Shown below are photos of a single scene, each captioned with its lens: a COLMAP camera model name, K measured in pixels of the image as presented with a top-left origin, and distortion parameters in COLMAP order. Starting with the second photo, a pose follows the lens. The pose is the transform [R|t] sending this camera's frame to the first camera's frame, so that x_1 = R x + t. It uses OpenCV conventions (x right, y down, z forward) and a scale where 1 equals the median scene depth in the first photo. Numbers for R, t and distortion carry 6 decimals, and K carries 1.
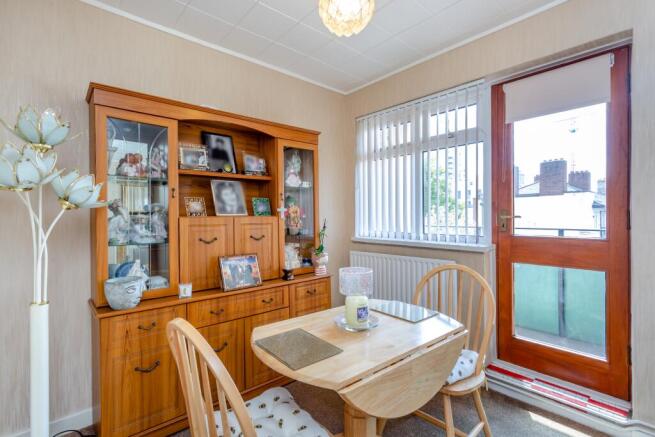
lens RADIAL K [[310.7, 0, 328.7], [0, 310.7, 215.2], [0, 0, 1]] dist [0.002417, 0.000102]
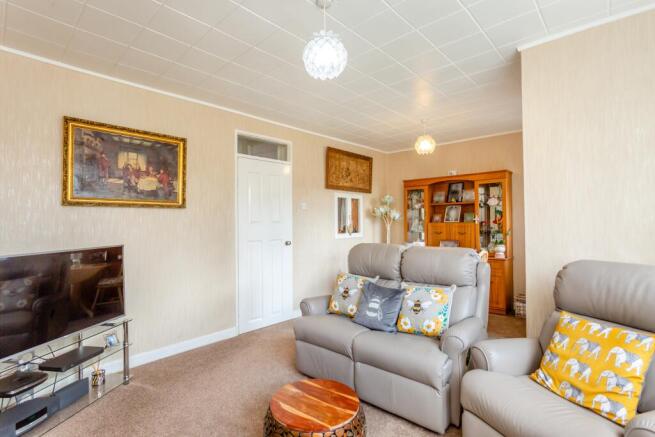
lens RADIAL K [[317.1, 0, 326.2], [0, 317.1, 219.6], [0, 0, 1]] dist [-0.000619, 0.001778]
pose [[0.107294, -0.000284, -0.994227, 1.785823], [0.005251, 0.999986, 0.000282, -0.022521], [0.994214, -0.005251, 0.107294, -0.099644]]
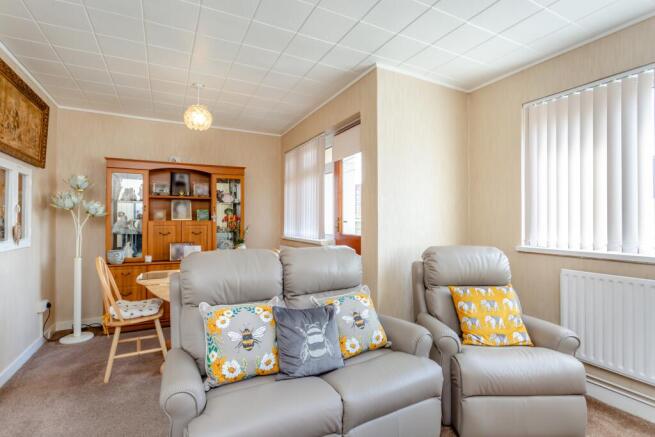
lens RADIAL K [[317.1, 0, 326.2], [0, 317.1, 217.4], [0, 0, 1]] dist [-0.000619, 0.001778]
pose [[0.970520, 0.003859, -0.240989, 0.915191], [-0.005867, 0.999954, -0.007617, -0.005752], [0.240948, 0.008806, 0.970498, -0.544012]]
